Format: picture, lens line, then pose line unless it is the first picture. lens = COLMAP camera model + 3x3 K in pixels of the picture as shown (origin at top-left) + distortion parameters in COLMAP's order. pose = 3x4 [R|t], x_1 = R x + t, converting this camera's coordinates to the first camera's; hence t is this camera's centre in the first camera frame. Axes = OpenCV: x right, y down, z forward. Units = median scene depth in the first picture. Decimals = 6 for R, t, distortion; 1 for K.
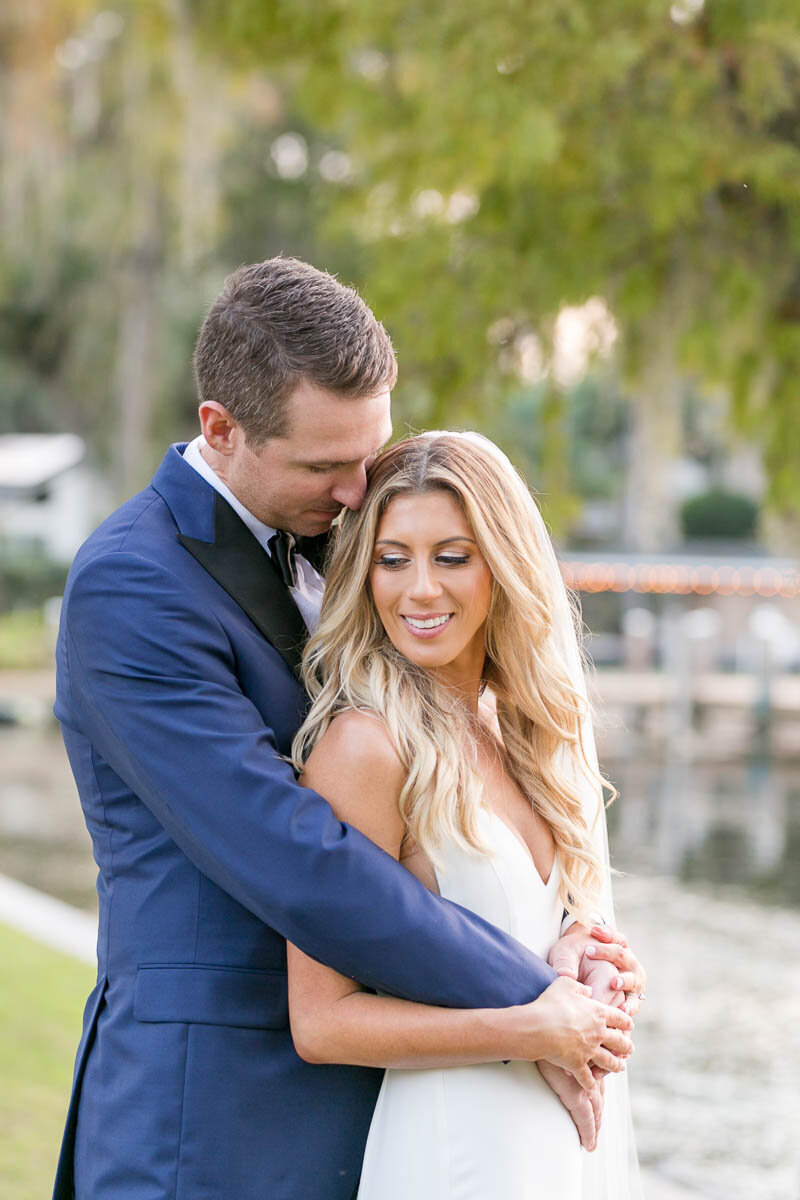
lens RADIAL K [[3065.2, 0, 400.0], [0, 3065.2, 600.0], [0, 0, 1]] dist [0.028745, -0.242626]
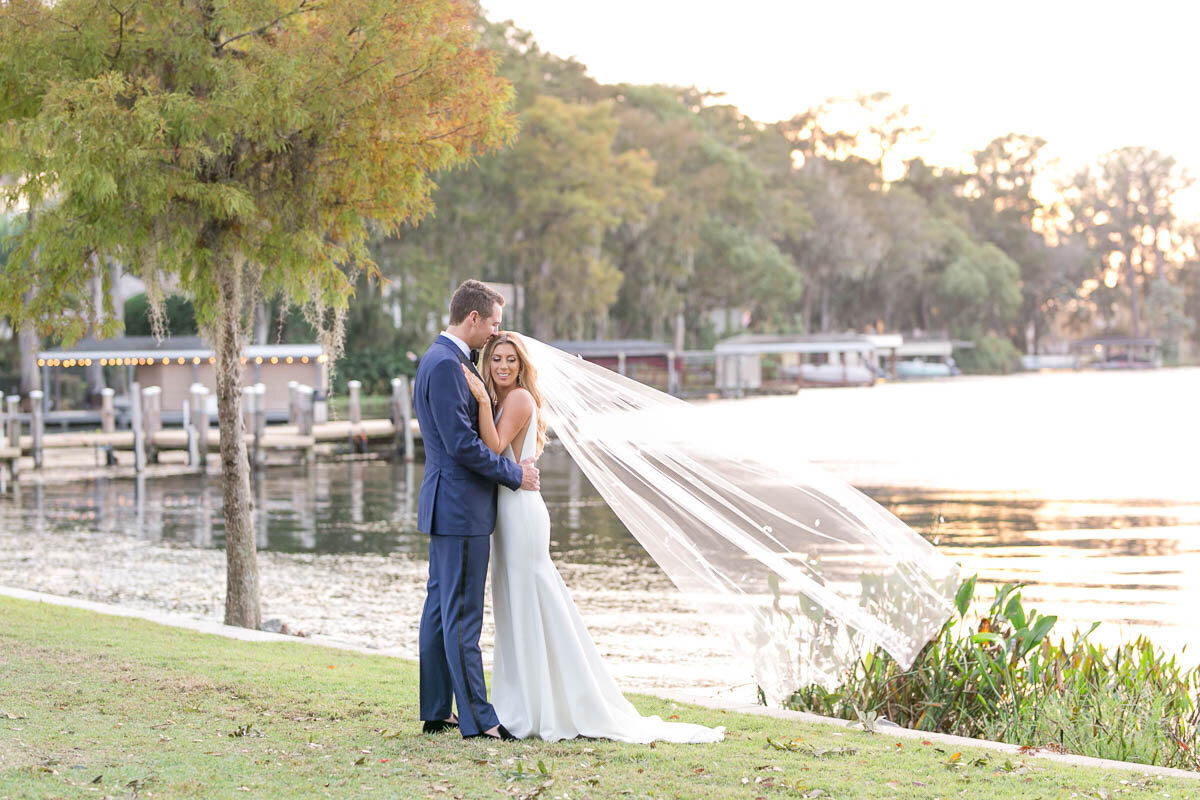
lens RADIAL K [[2958.6, 0, 600.0], [0, 2958.6, 400.0], [0, 0, 1]] dist [0.016028, -1.827086]
pose [[0.966270, -0.048011, 0.253017, -0.169393], [0.046741, 0.998846, 0.011032, 0.022493], [-0.253254, 0.001166, 0.967399, -1.357121]]
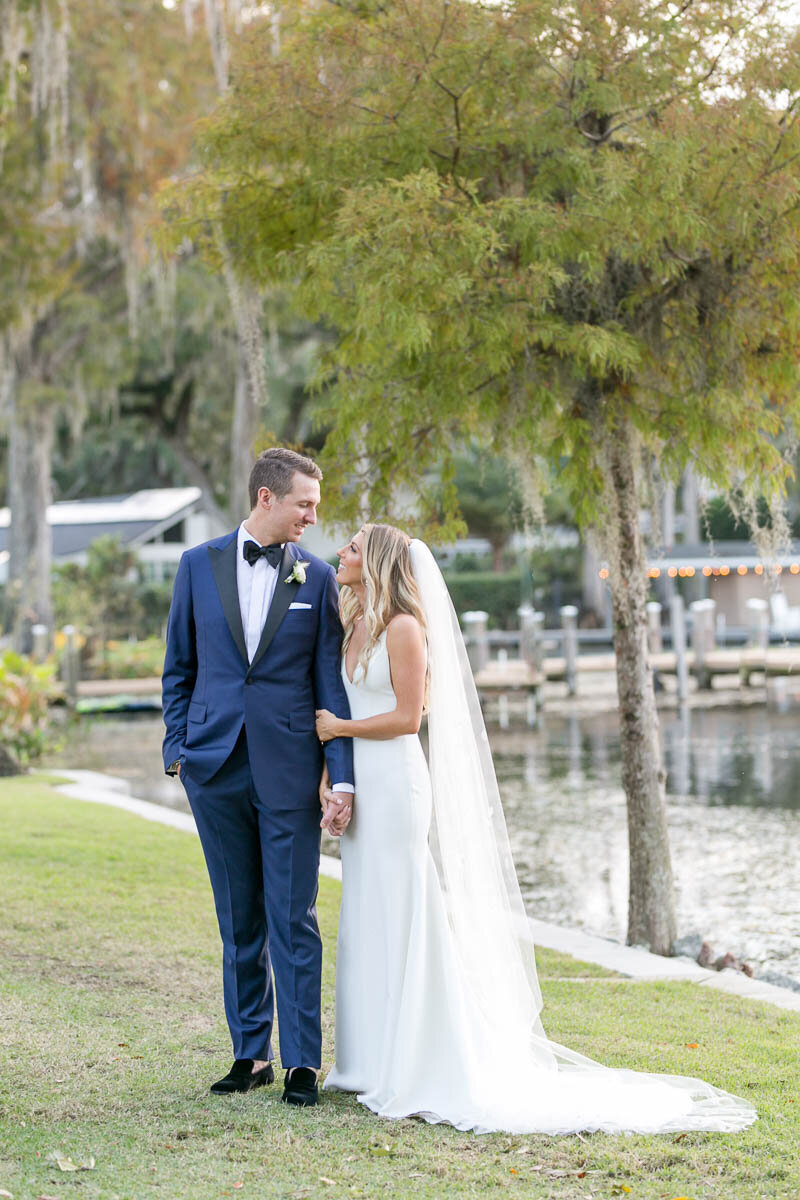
lens RADIAL K [[2958.6, 0, 400.0], [0, 2958.6, 600.0], [0, 0, 1]] dist [0.016028, -1.827086]
pose [[0.997430, -0.058338, -0.041587, 0.083392], [0.058119, 0.998289, -0.006447, 0.021137], [0.041892, 0.004014, 0.999114, -0.704335]]
